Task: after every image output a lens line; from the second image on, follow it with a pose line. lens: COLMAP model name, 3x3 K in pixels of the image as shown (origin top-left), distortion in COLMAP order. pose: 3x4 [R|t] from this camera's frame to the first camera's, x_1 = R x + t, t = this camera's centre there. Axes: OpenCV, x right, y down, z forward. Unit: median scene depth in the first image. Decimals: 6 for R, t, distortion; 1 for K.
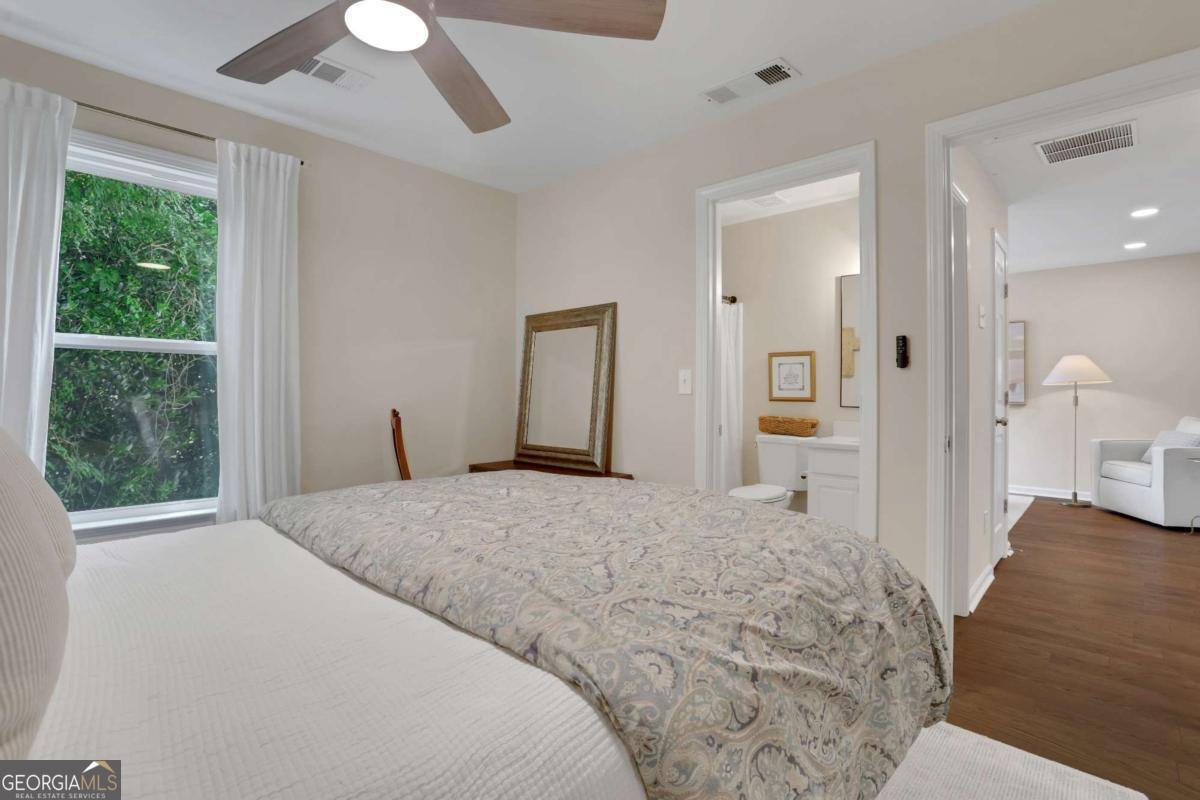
lens RADIAL K [[549.5, 0, 596.9], [0, 549.5, 400.5], [0, 0, 1]] dist [-0.027472, 0.001252]
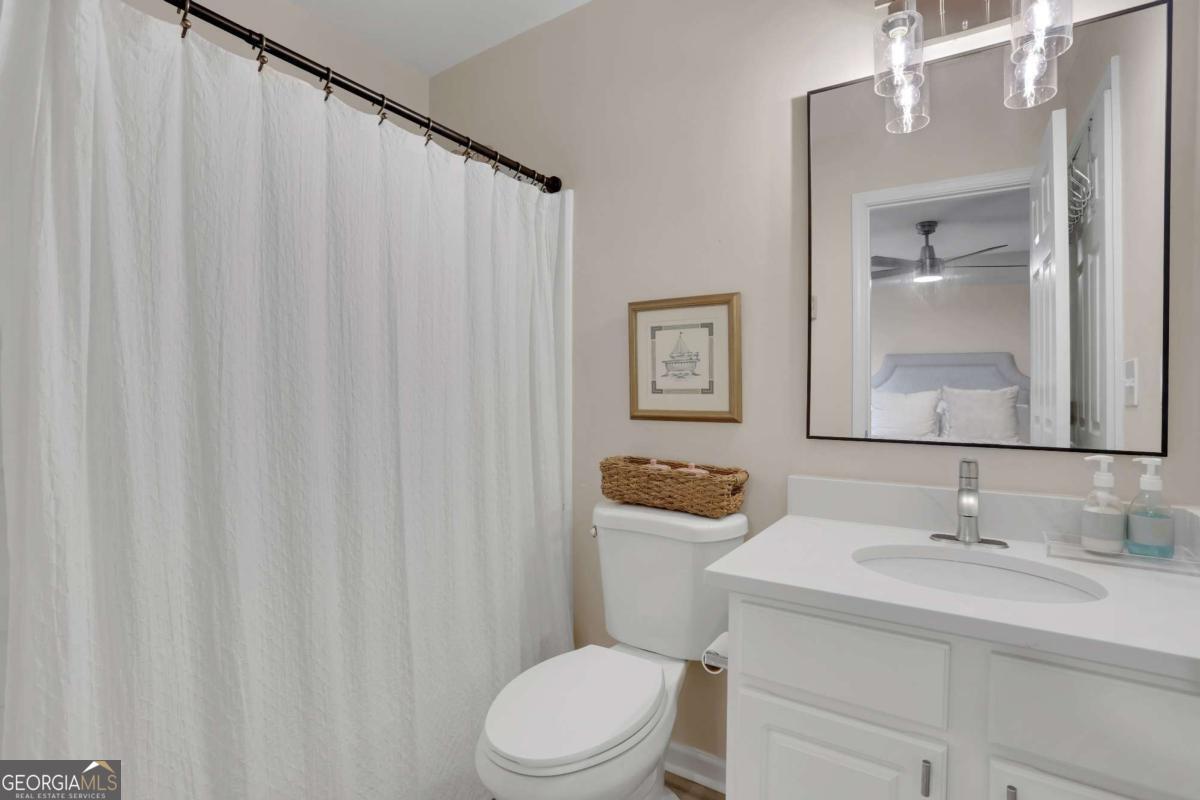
lens RADIAL K [[549.5, 0, 600.2], [0, 549.5, 392.1], [0, 0, 1]] dist [-0.027472, 0.001252]
pose [[0.982236, 0.008980, 0.187436, 0.219276], [-0.005570, 0.999809, -0.018713, -0.011745], [-0.187568, 0.017336, 0.982099, 0.611008]]
